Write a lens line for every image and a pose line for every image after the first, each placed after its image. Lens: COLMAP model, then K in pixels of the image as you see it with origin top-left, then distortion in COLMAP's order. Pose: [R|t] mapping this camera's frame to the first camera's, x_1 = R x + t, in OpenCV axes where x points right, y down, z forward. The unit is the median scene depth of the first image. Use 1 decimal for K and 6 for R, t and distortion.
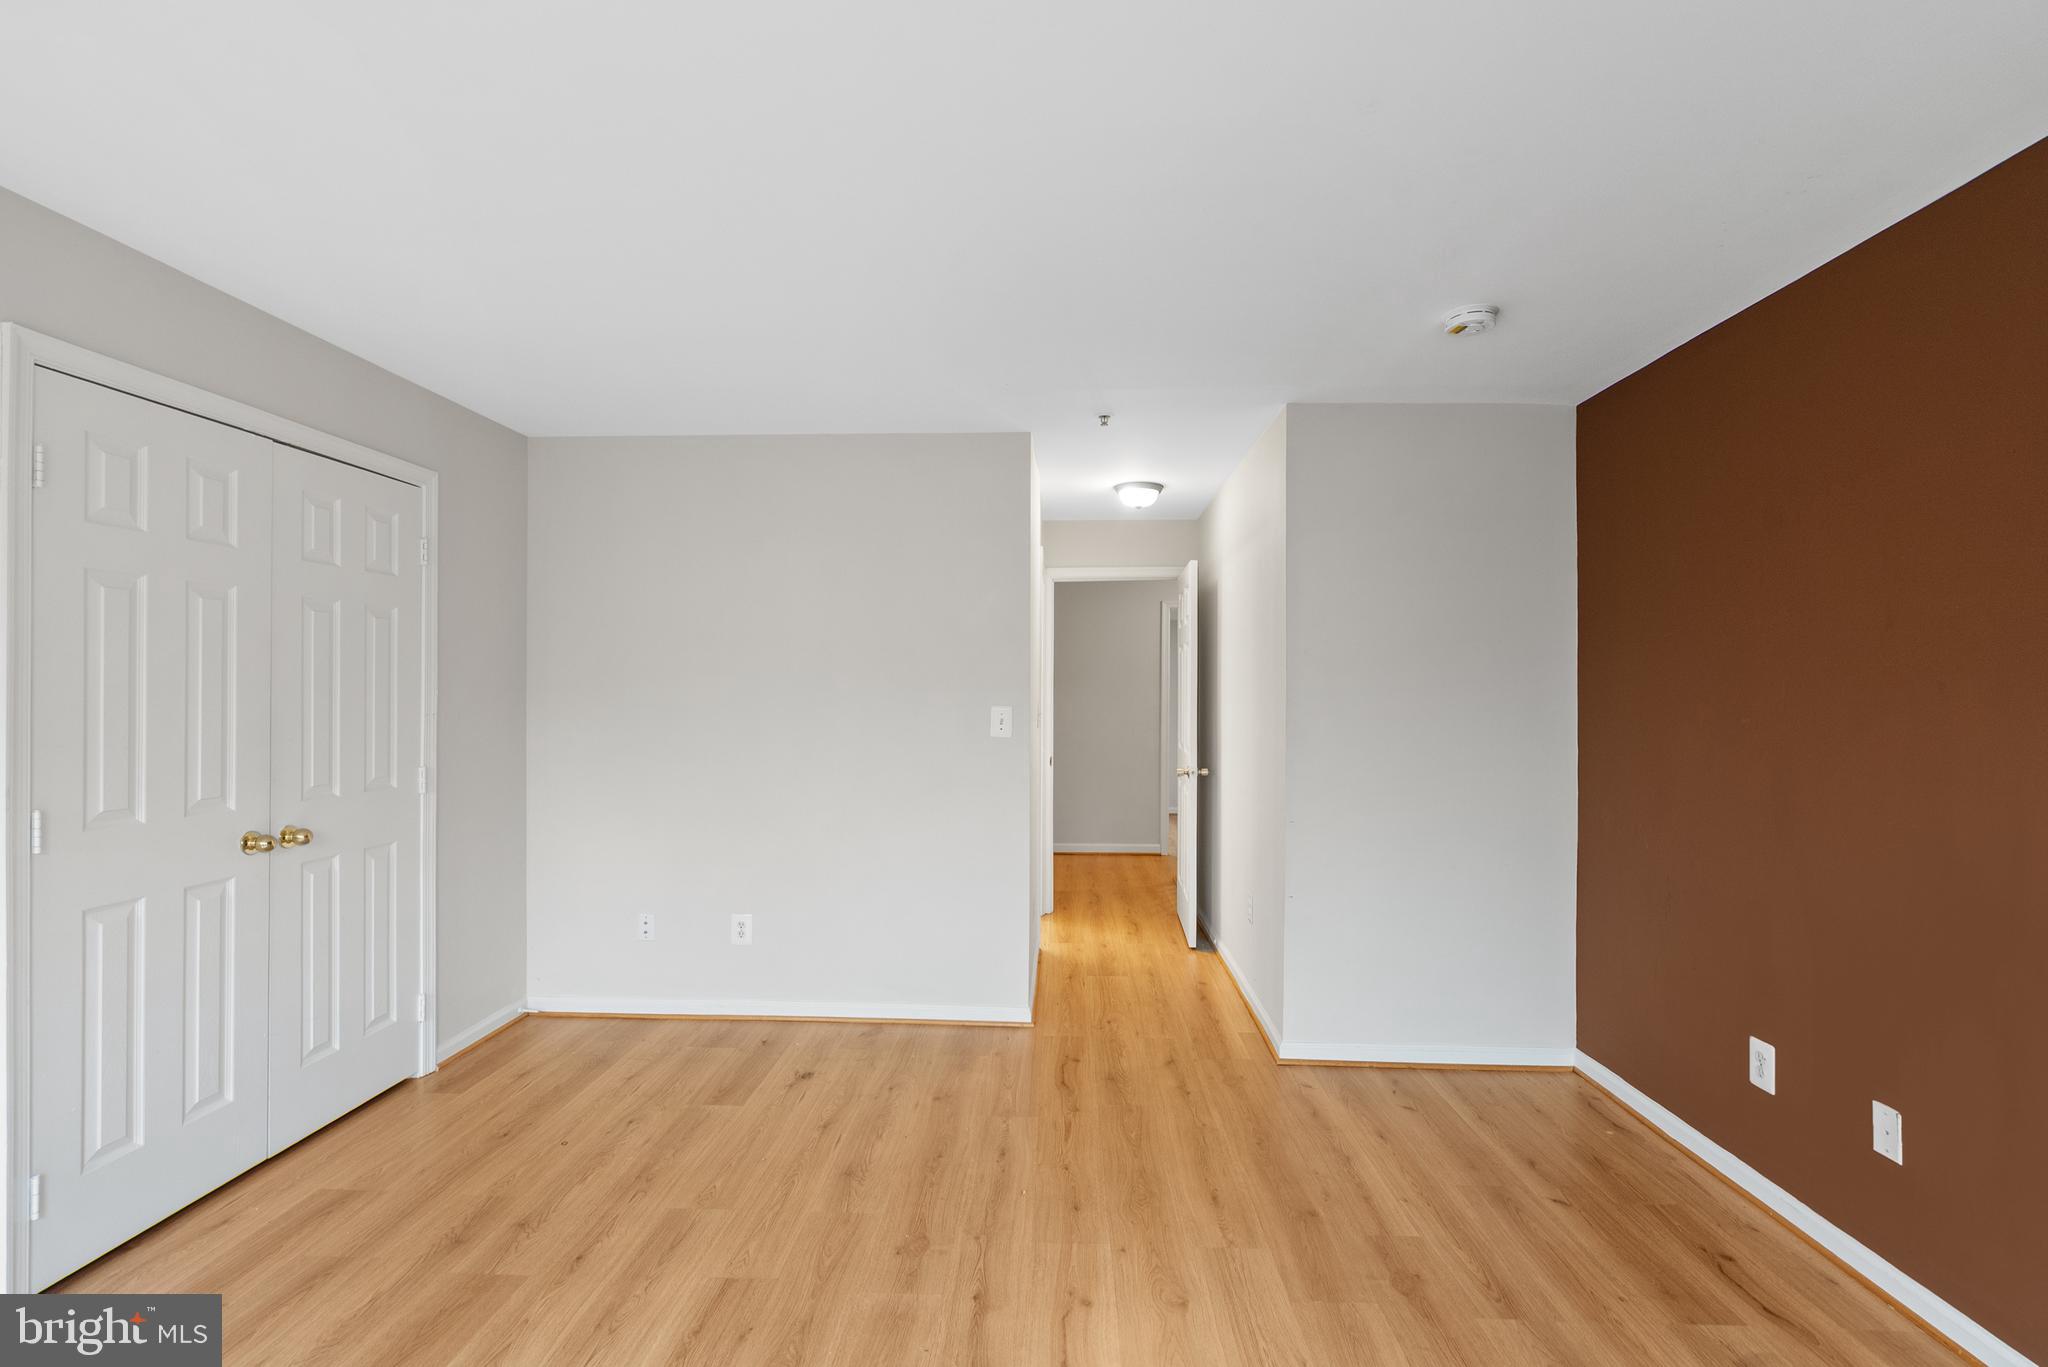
lens RADIAL K [[933.3, 0, 1027.4], [0, 933.3, 687.5], [0, 0, 1]] dist [-0.000294, 0.001038]
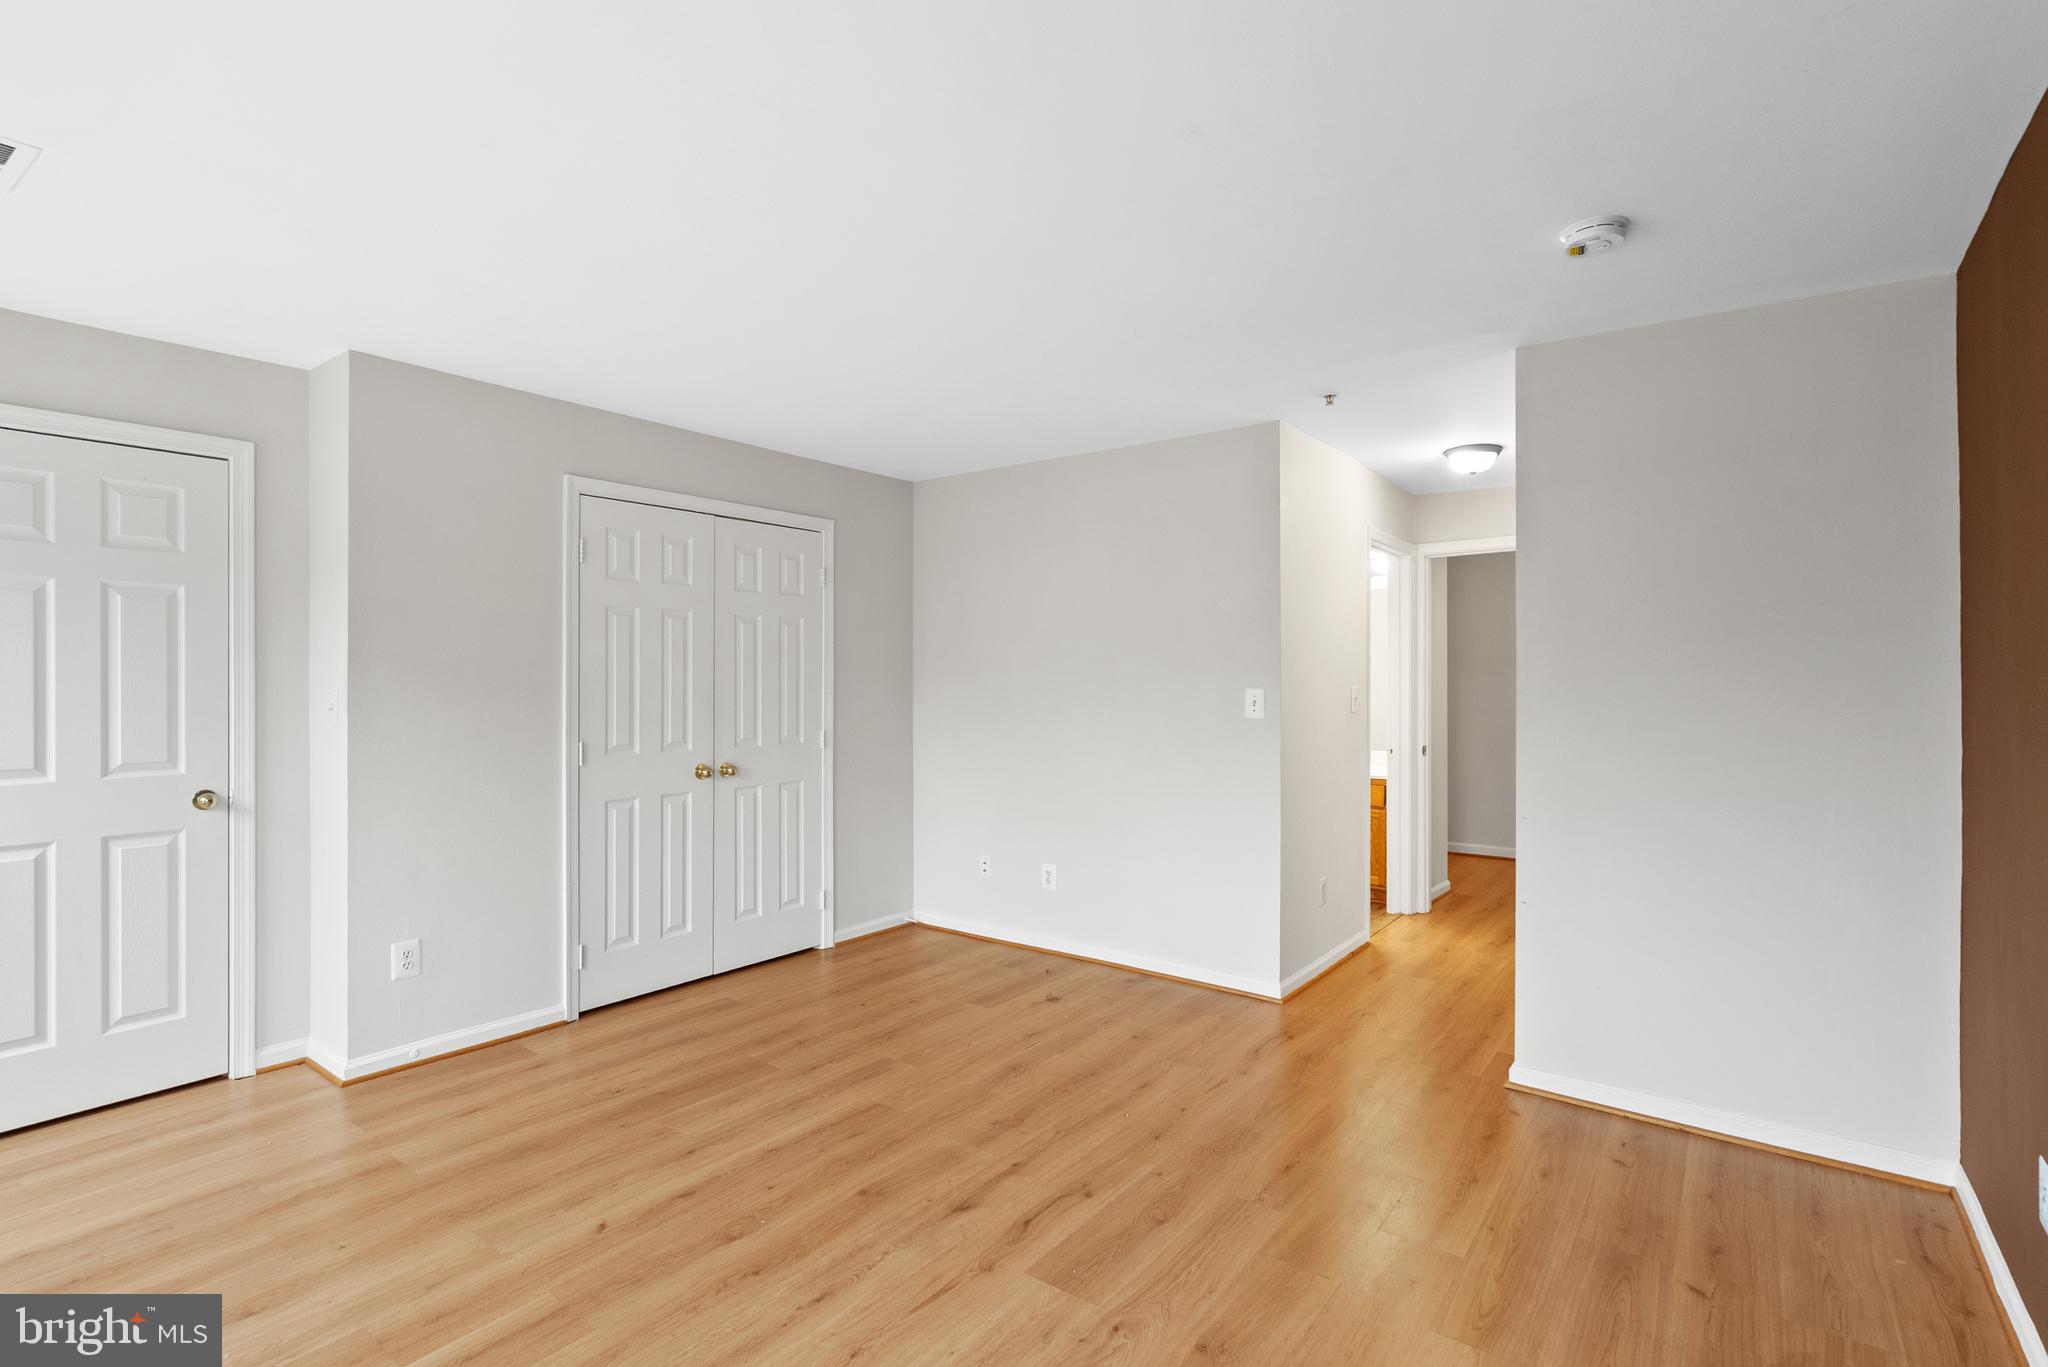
lens RADIAL K [[958.3, 0, 1029.5], [0, 958.3, 671.3], [0, 0, 1]] dist [0.002741, 0.001062]
pose [[0.823563, -0.008815, -0.567157, 0.450912], [0.005267, 0.999955, -0.007893, 0.009970], [0.567201, 0.003513, 0.823572, -0.019864]]
